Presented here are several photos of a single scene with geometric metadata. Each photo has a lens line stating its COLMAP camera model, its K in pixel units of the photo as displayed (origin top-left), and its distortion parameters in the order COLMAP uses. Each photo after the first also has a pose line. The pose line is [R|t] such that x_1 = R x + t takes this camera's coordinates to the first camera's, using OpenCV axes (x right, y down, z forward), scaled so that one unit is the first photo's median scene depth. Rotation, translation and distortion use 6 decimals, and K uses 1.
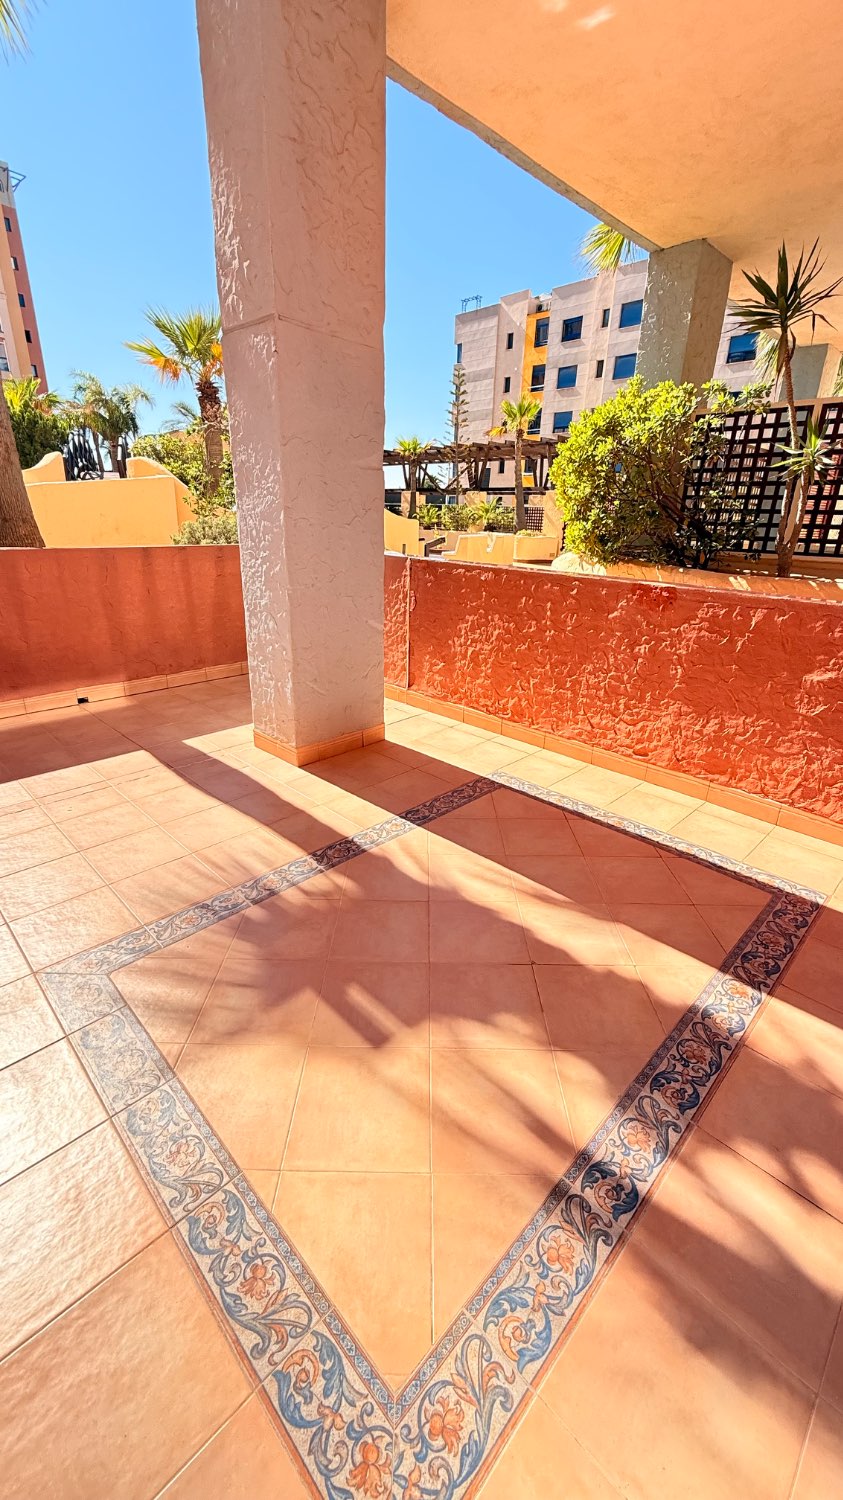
lens RADIAL K [[594.0, 0, 423.9], [0, 594.0, 750.1], [0, 0, 1]] dist [0.000805, 0.000167]
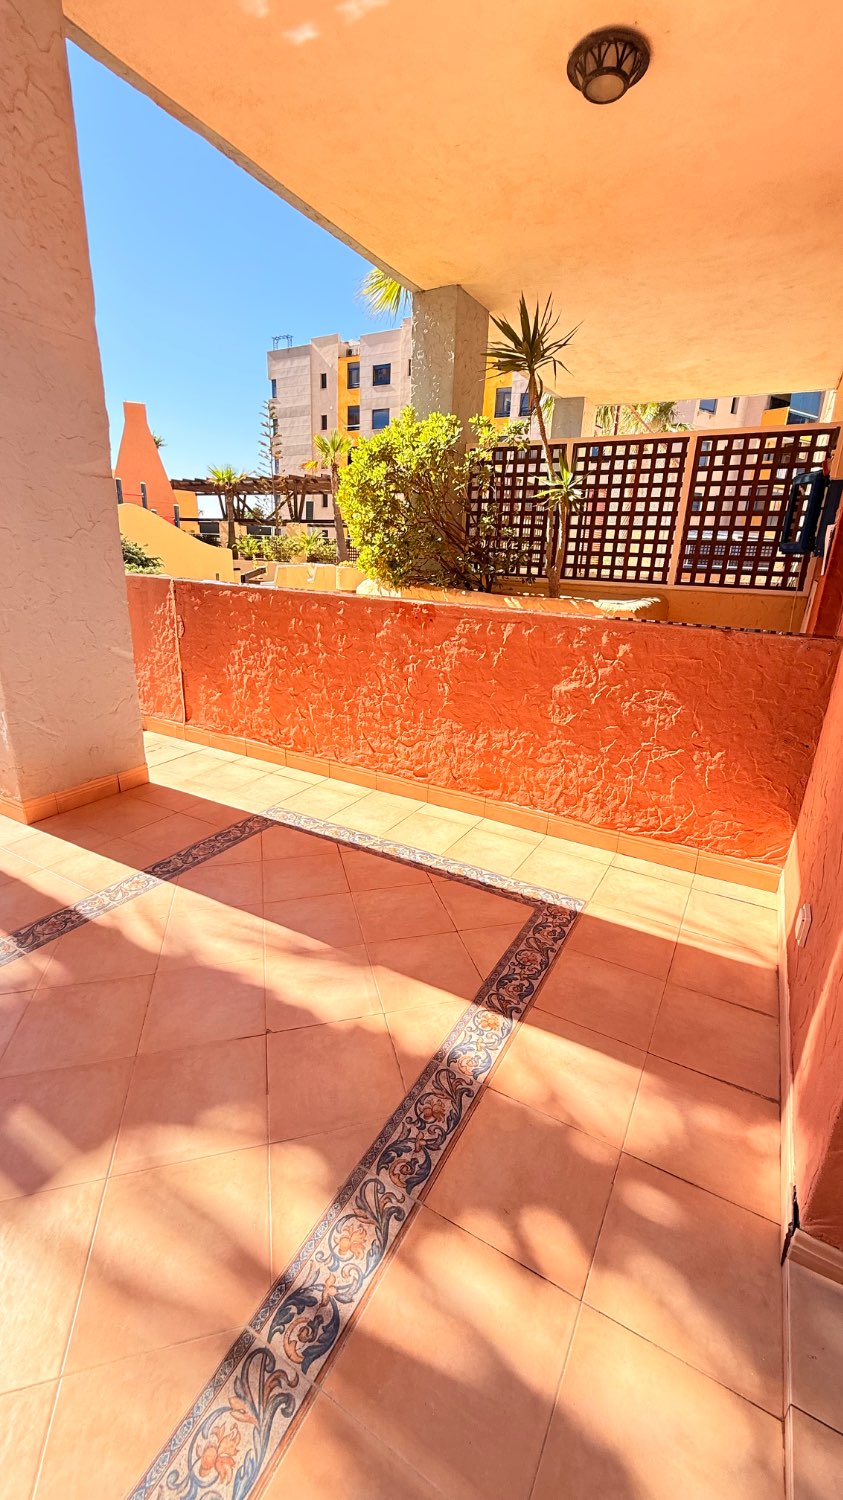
lens RADIAL K [[594.0, 0, 420.8], [0, 594.0, 751.9], [0, 0, 1]] dist [0.000805, 0.000167]
pose [[0.966044, -0.072347, 0.248044, 0.151429], [0.084006, 0.995788, -0.036732, 0.004949], [-0.244342, 0.056322, 0.968052, 0.067766]]
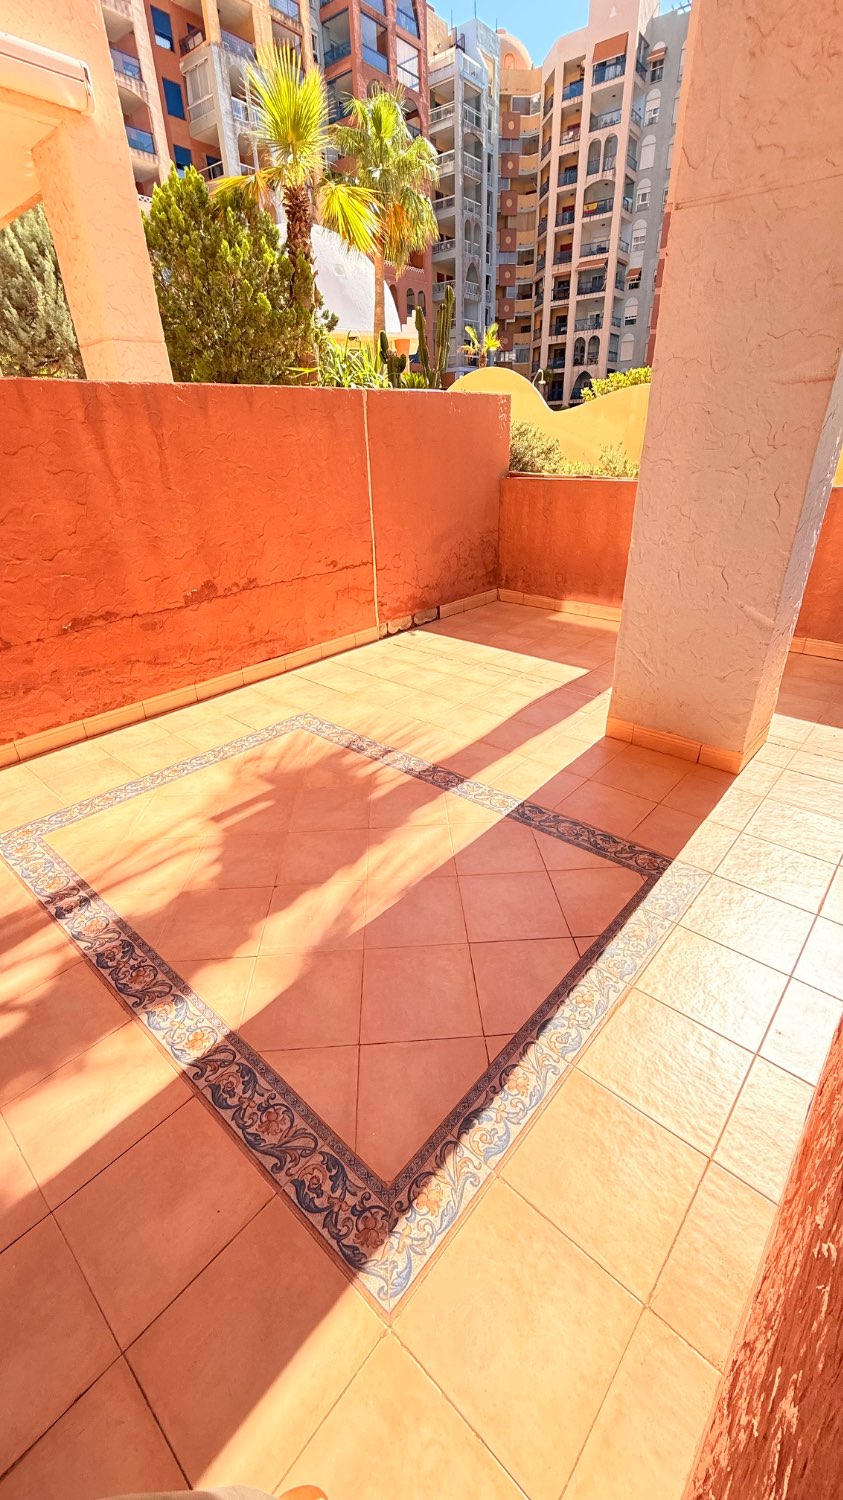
lens RADIAL K [[594.0, 0, 421.4], [0, 594.0, 747.9], [0, 0, 1]] dist [0.000805, 0.000167]
pose [[0.061362, 0.444935, -0.893458, 0.765618], [-0.344919, 0.849450, 0.399331, -0.284524], [0.936624, 0.283667, 0.205591, 0.677420]]
